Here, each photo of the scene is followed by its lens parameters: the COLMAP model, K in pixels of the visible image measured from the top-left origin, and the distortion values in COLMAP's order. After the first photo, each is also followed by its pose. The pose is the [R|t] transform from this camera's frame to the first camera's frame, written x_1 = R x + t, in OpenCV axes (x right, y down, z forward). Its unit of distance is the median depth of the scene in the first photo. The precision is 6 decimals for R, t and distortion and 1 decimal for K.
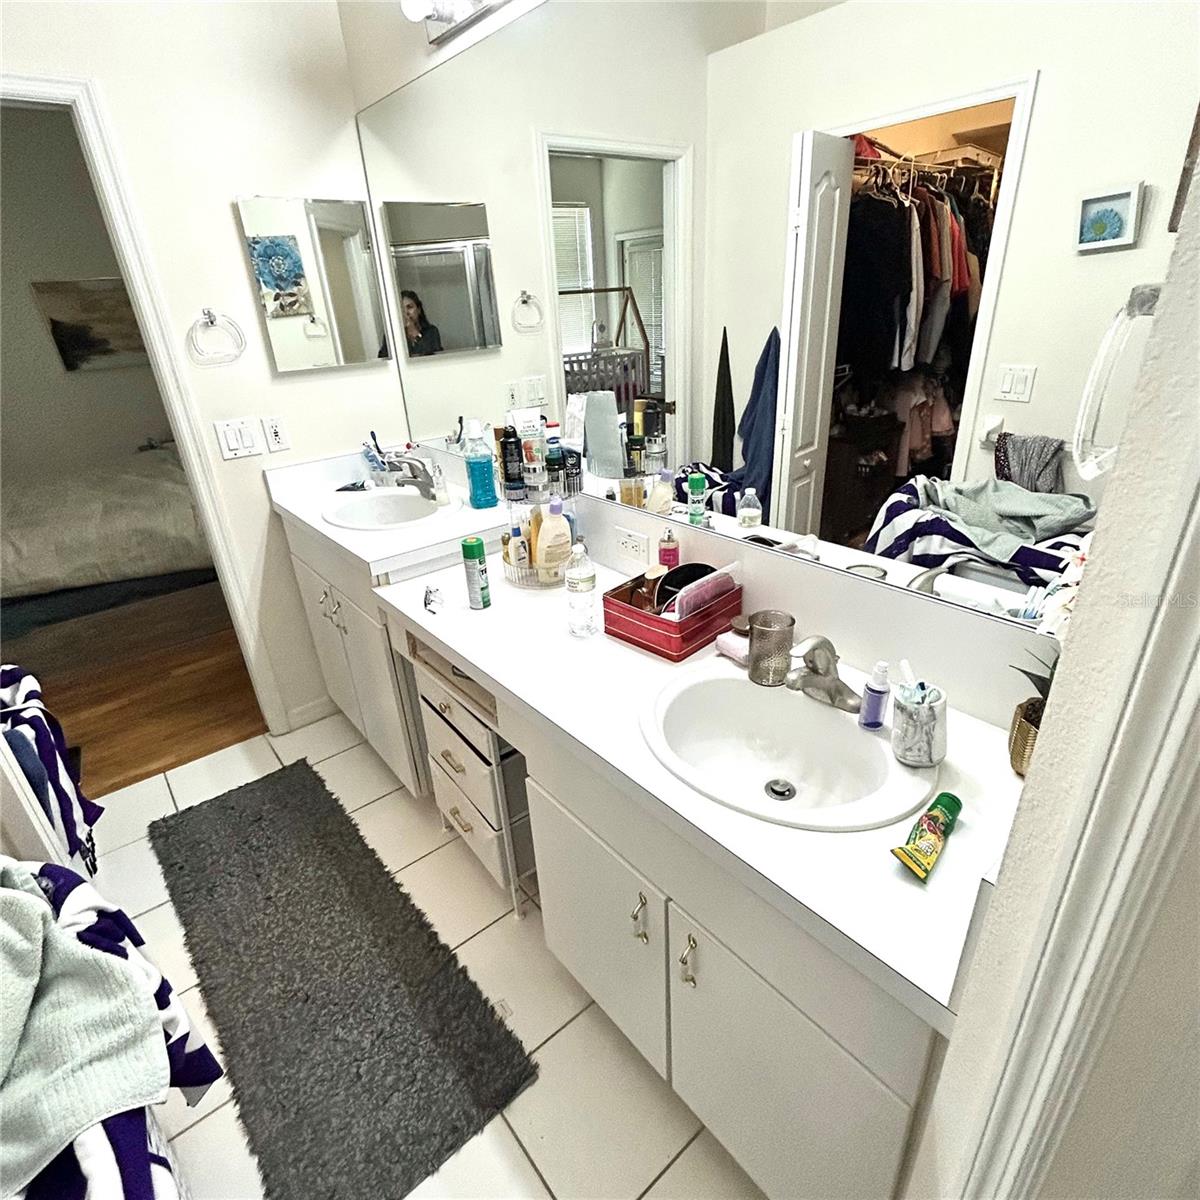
lens RADIAL K [[667.4, 0, 598.9], [0, 667.4, 599.8], [0, 0, 1]] dist [-0.004893, 0.003948]
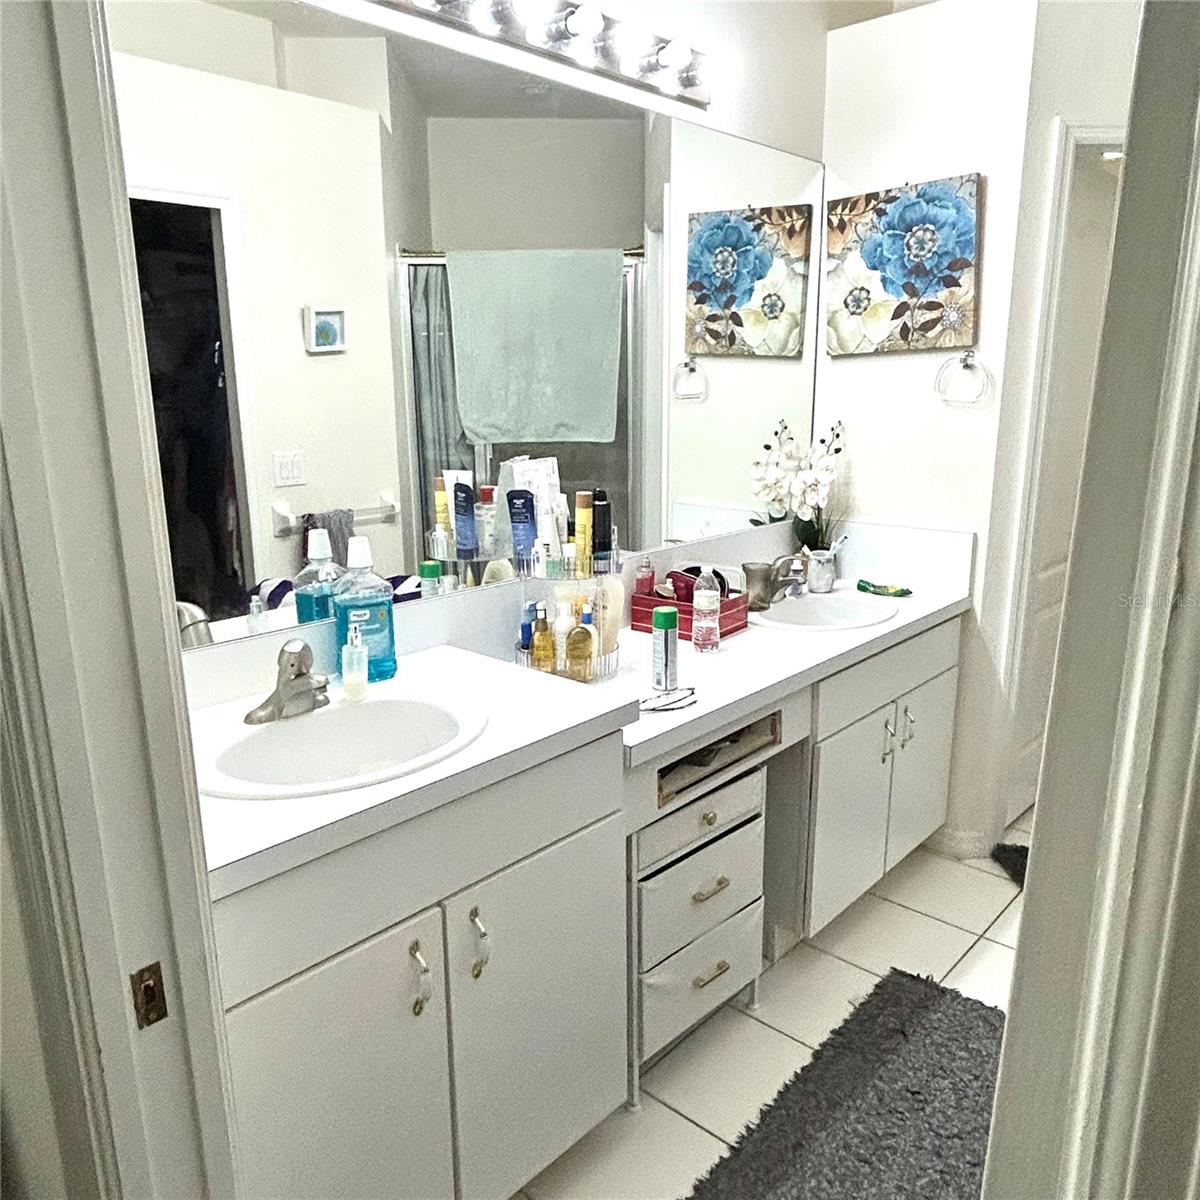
lens RADIAL K [[955.9, 0, 600.7], [0, 955.9, 603.6], [0, 0, 1]] dist [-0.007244, -0.002415]
pose [[0.142919, 0.281348, -0.948903, 0.161707], [-0.418275, 0.886090, 0.199726, -0.321070], [0.897006, 0.368358, 0.244320, 0.729029]]
